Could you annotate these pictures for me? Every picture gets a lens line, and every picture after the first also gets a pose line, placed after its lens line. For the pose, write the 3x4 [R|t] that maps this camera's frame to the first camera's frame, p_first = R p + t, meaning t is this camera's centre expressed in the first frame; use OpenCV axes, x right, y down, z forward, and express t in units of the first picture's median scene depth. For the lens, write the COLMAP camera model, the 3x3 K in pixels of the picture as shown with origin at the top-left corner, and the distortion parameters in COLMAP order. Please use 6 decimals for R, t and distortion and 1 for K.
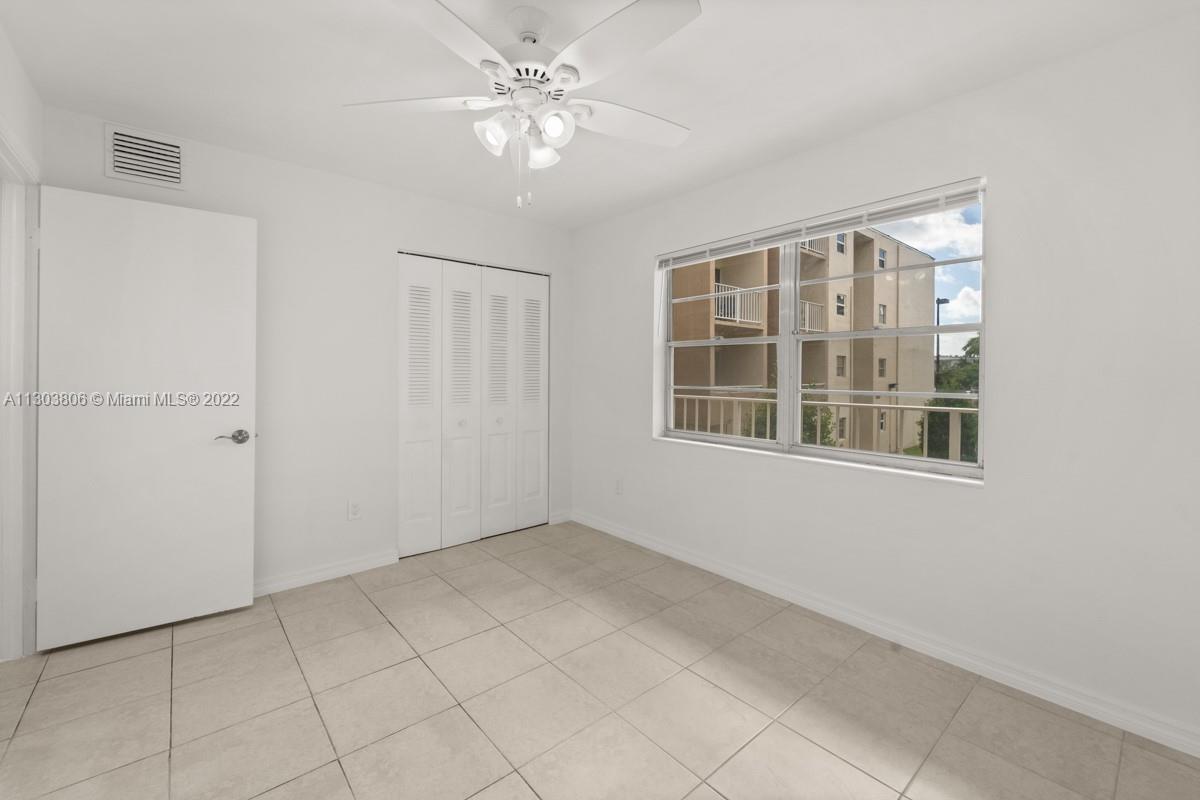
lens RADIAL K [[494.3, 0, 605.2], [0, 494.3, 382.0], [0, 0, 1]] dist [0.001874, 0.000119]
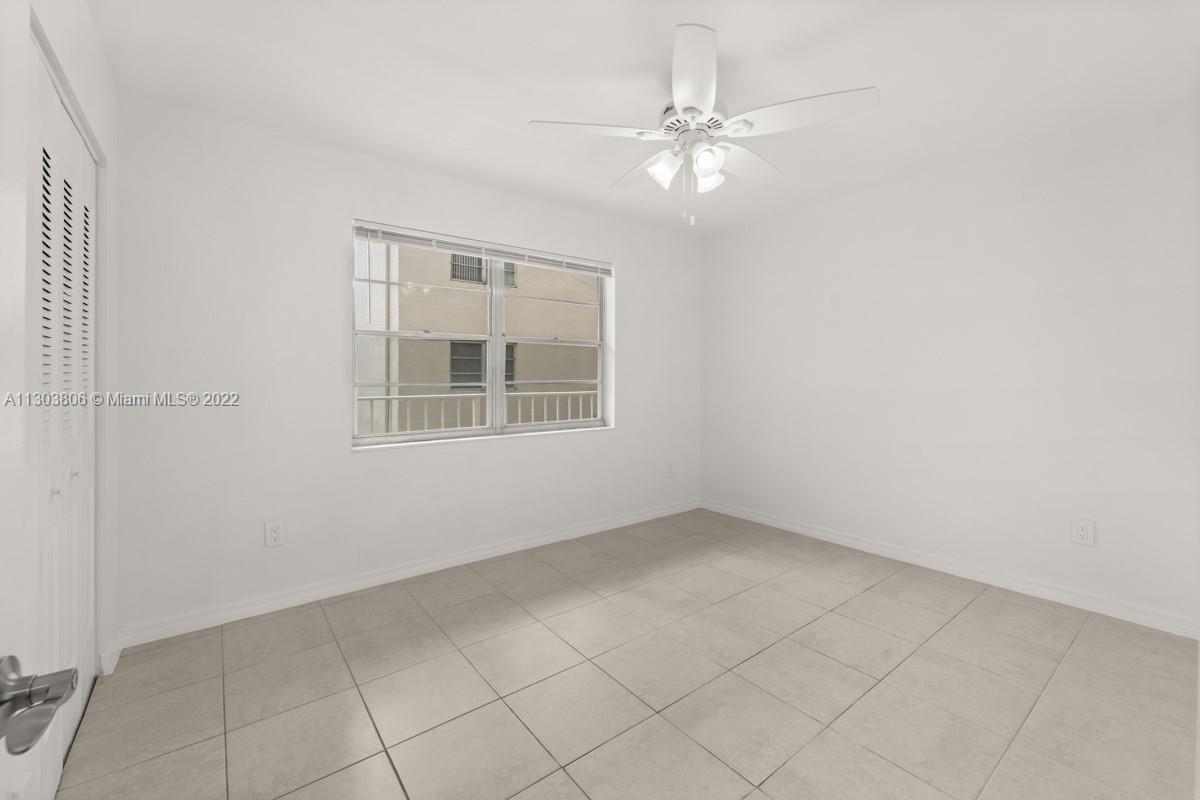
lens RADIAL K [[494.3, 0, 605.2], [0, 494.3, 382.0], [0, 0, 1]] dist [0.001874, 0.000119]
pose [[0.051308, -0.033966, 0.998105, -0.860681], [0.000278, 0.999422, 0.033997, -0.027159], [-0.998683, -0.001467, 0.051288, 0.721148]]
